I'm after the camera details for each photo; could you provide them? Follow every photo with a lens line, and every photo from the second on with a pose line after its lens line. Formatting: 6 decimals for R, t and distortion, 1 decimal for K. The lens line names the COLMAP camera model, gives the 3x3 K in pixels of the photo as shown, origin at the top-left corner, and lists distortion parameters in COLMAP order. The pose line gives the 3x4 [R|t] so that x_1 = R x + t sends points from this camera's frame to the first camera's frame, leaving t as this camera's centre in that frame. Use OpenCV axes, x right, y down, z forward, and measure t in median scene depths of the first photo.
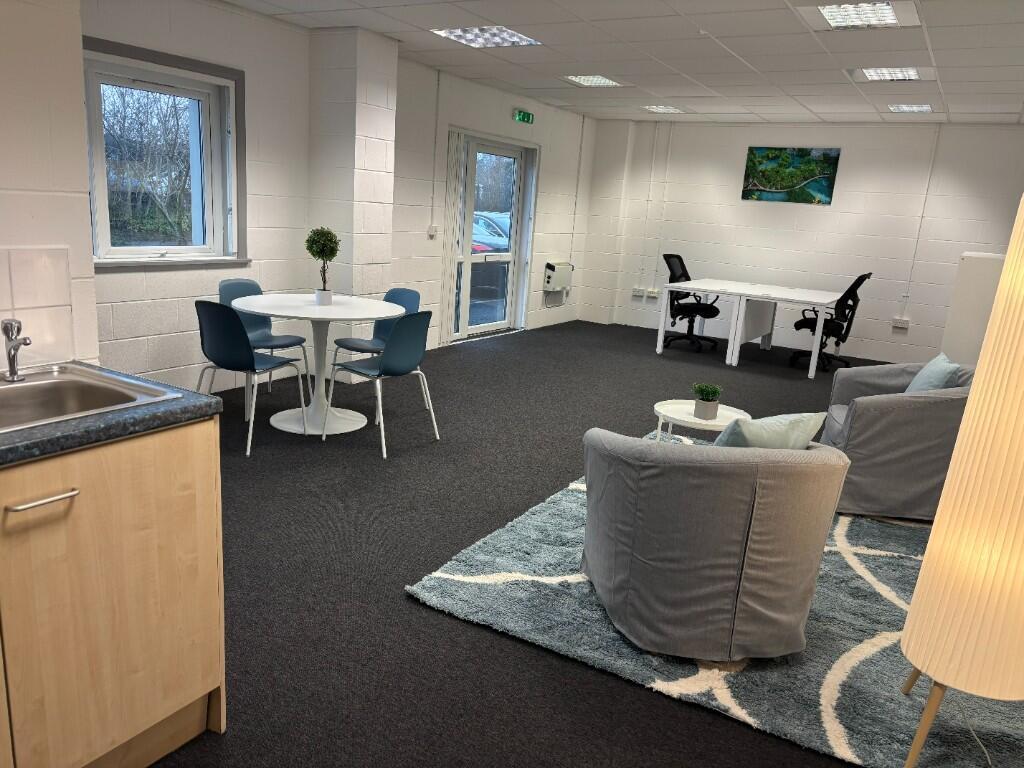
lens RADIAL K [[767.7, 0, 512.0], [0, 767.7, 384.0], [0, 0, 1]] dist [0.082076, -0.101335]
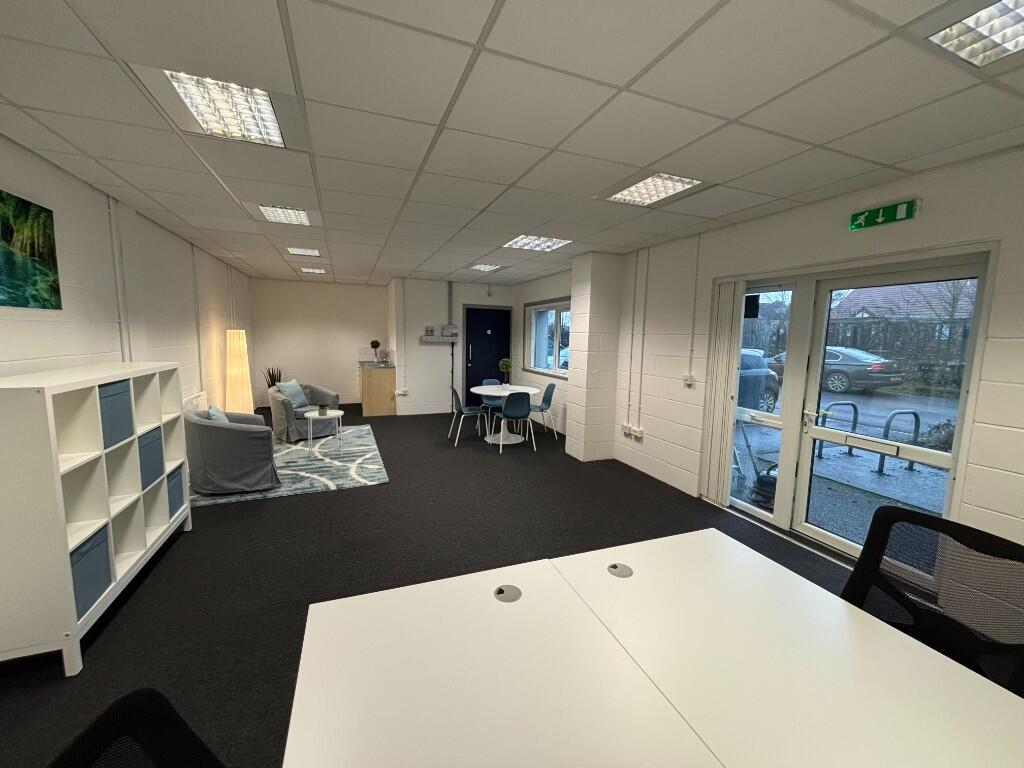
lens RADIAL K [[409.2, 0, 512.0], [0, 409.2, 384.0], [0, 0, 1]] dist [0.011787, -0.005307]
pose [[-0.608491, 0.015189, -0.793415, 0.470972], [-0.241345, 0.948914, 0.203260, -0.237242], [0.755970, 0.315169, -0.573740, 1.086585]]
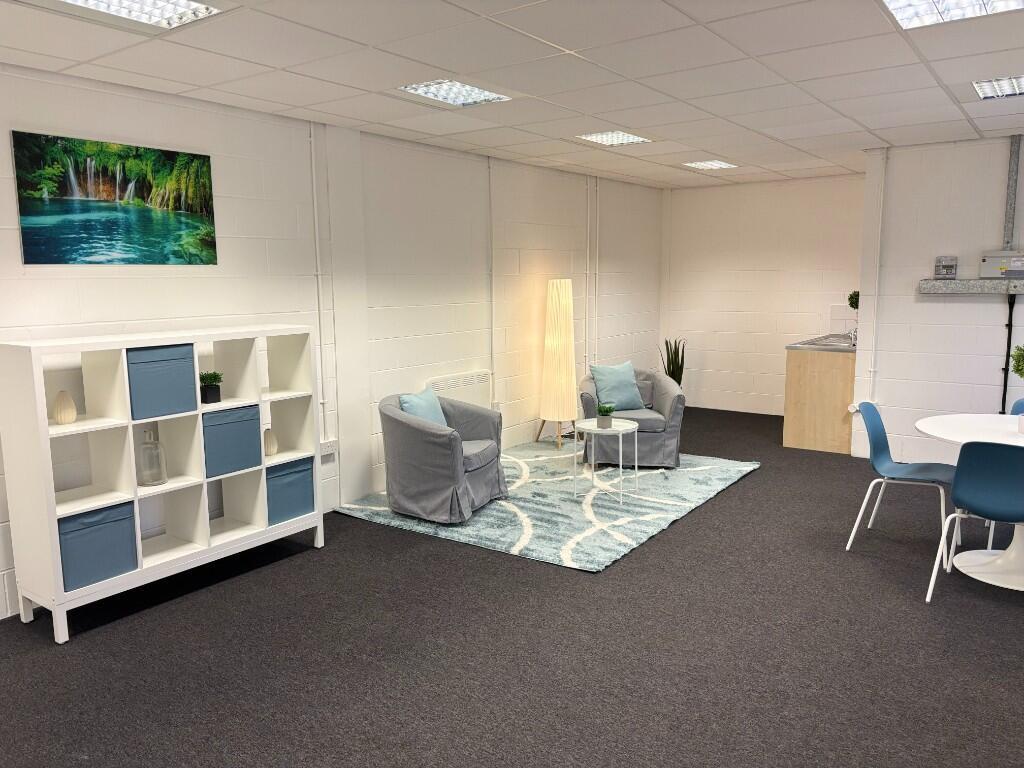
lens RADIAL K [[767.7, 0, 512.0], [0, 767.7, 384.0], [0, 0, 1]] dist [0.082076, -0.101335]
pose [[-0.993725, -0.069580, 0.087571, 0.150269], [-0.032687, 0.929426, 0.367558, -0.274627], [-0.106965, 0.362389, -0.925868, 1.139276]]
